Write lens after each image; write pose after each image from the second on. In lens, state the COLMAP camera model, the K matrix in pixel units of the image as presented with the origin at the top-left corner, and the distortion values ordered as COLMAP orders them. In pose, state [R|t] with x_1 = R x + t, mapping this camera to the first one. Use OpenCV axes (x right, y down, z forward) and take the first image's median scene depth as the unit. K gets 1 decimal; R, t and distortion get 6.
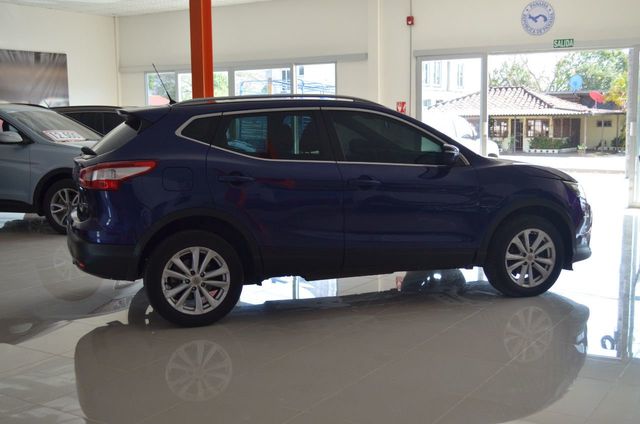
lens RADIAL K [[807.6, 0, 320.0], [0, 807.6, 212.0], [0, 0, 1]] dist [-0.025501, -0.008025]
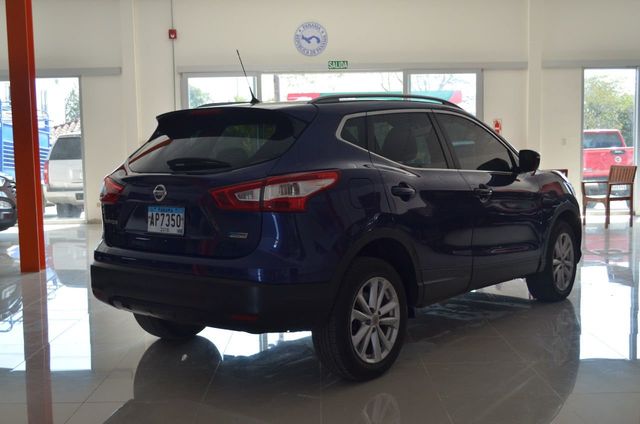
lens RADIAL K [[807.6, 0, 320.0], [0, 807.6, 212.0], [0, 0, 1]] dist [-0.025501, -0.008025]
pose [[0.834494, -0.049958, 0.548748, -0.294316], [0.072379, 0.997191, -0.019286, -0.004545], [-0.546243, 0.055812, 0.835765, 0.164668]]
